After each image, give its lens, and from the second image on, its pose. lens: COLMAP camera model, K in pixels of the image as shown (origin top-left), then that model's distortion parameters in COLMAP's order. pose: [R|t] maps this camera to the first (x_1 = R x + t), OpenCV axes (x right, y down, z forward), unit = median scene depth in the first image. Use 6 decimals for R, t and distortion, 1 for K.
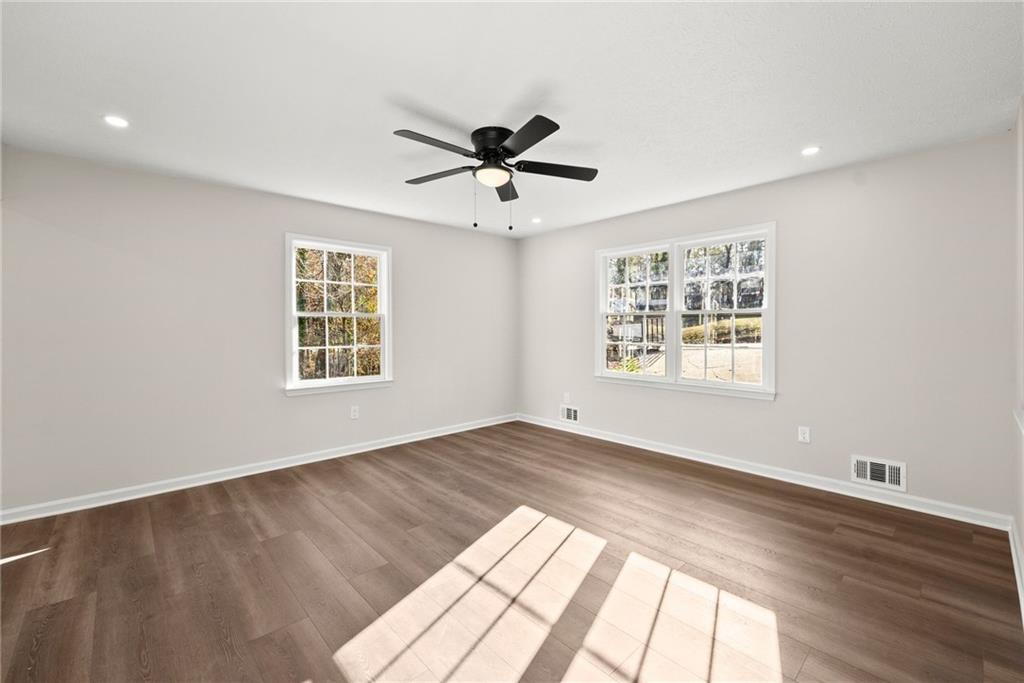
lens RADIAL K [[419.7, 0, 513.3], [0, 419.7, 333.2], [0, 0, 1]] dist [-0.001942, 0.000141]
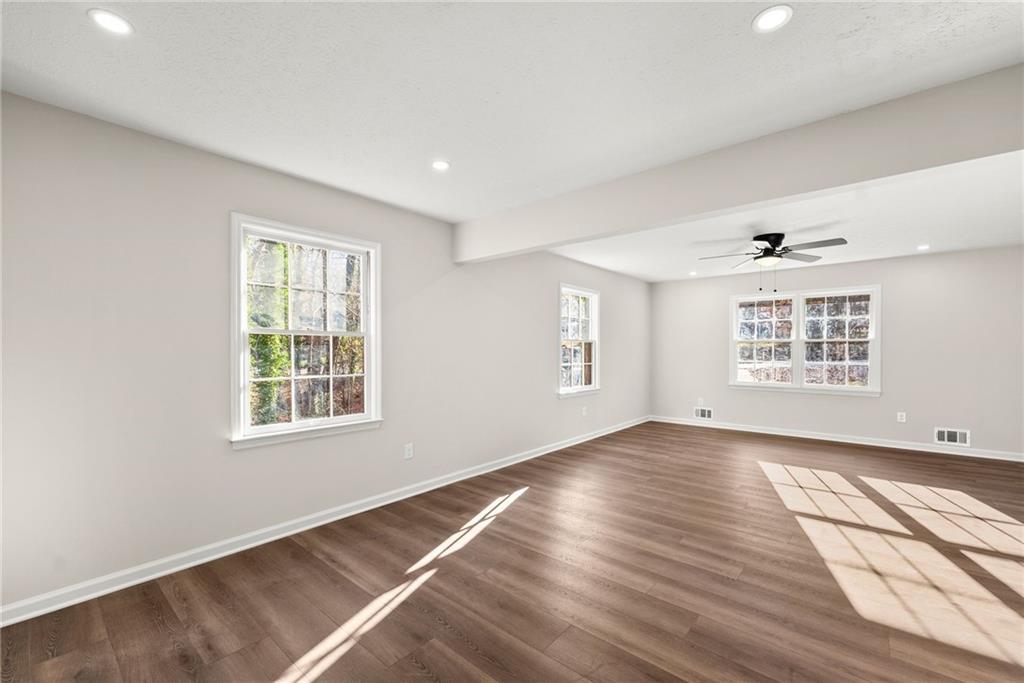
lens RADIAL K [[419.7, 0, 510.2], [0, 419.7, 352.0], [0, 0, 1]] dist [-0.001942, 0.000141]
pose [[0.993936, 0.002242, 0.109940, -0.873336], [-0.001629, 0.999983, -0.005666, 0.001949], [-0.109951, 0.005453, 0.993922, -0.390274]]
